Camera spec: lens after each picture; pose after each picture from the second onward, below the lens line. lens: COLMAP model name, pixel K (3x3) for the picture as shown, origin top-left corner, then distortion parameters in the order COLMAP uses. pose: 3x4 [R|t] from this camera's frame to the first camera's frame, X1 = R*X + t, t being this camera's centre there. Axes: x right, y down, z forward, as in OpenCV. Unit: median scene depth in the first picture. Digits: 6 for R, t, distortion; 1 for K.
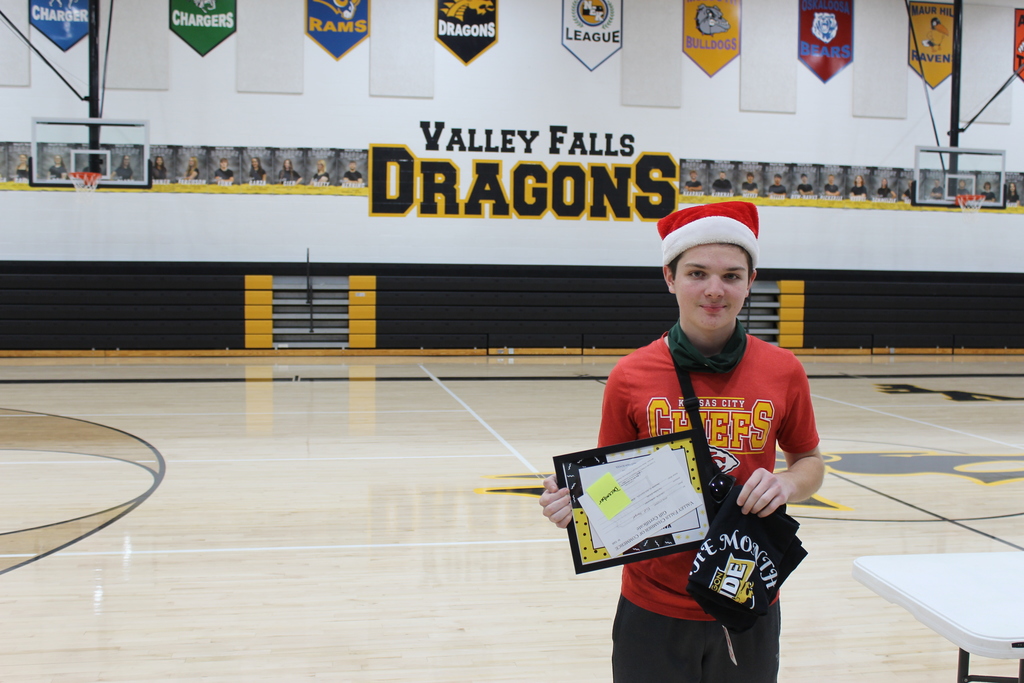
lens RADIAL K [[1260.9, 0, 539.6], [0, 1260.9, 326.1], [0, 0, 1]] dist [-0.057415, 0.000000]
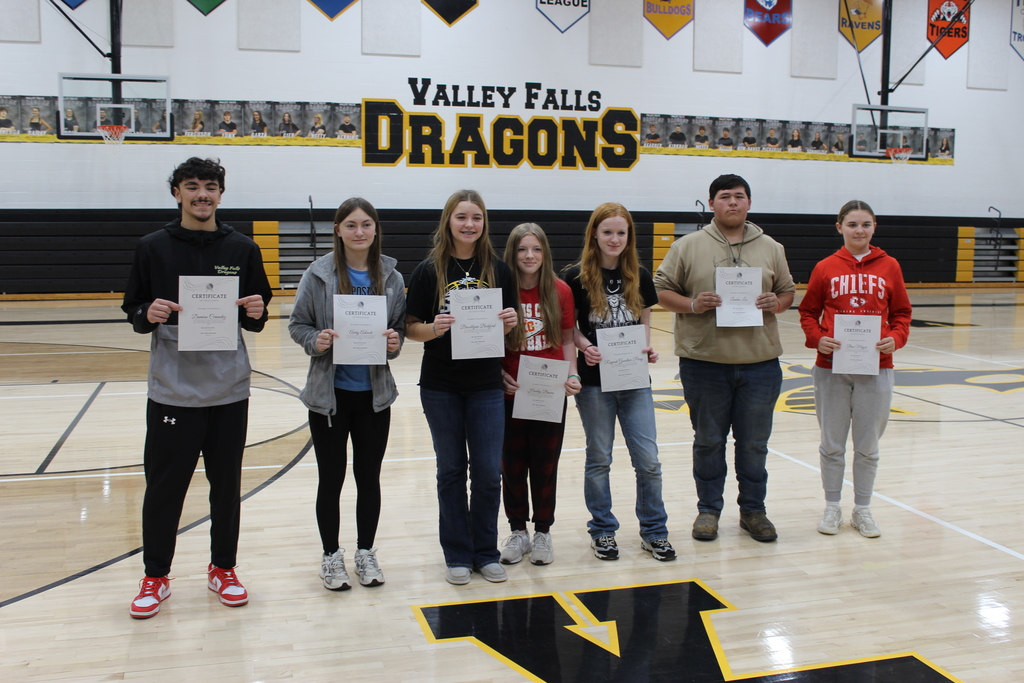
lens RADIAL K [[1179.6, 0, 514.9], [0, 1179.6, 331.0], [0, 0, 1]] dist [-0.084410, 0.000000]
pose [[0.995045, -0.013394, 0.098521, -0.104939], [0.007956, 0.998434, 0.055381, -0.000321], [-0.099109, -0.054323, 0.993593, -0.024888]]
